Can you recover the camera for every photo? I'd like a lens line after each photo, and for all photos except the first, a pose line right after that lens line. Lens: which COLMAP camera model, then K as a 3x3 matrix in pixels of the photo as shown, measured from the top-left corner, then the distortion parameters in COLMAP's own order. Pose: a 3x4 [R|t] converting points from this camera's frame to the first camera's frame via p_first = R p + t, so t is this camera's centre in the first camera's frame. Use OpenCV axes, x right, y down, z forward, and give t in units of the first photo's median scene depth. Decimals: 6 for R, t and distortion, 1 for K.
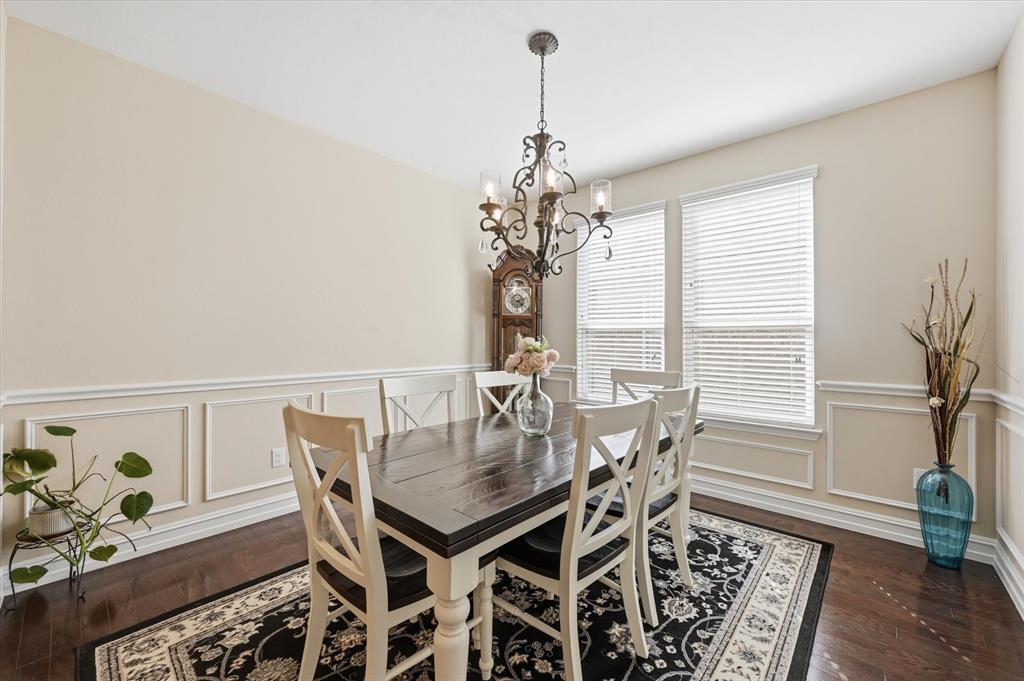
lens RADIAL K [[402.7, 0, 510.3], [0, 402.7, 340.0], [0, 0, 1]] dist [0.000132, -0.000173]
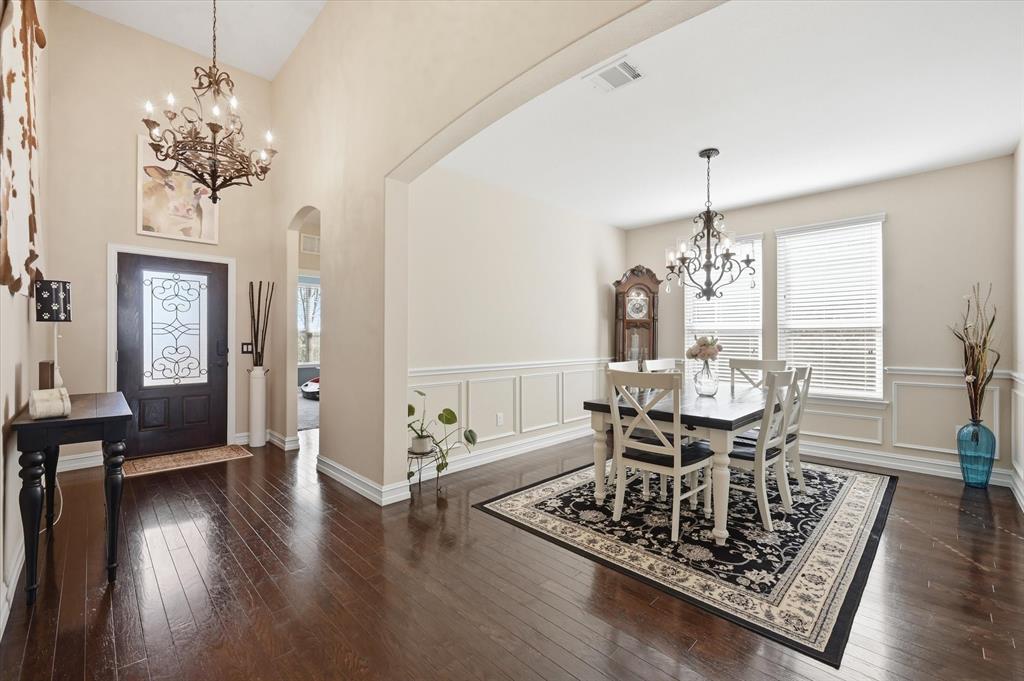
lens RADIAL K [[420.8, 0, 513.7], [0, 420.8, 340.4], [0, 0, 1]] dist [0.000125, 0.000360]
pose [[0.998656, -0.003622, -0.051708, -0.550933], [0.003818, 0.999986, 0.003700, -0.000738], [0.051694, -0.003892, 0.998655, -0.645013]]
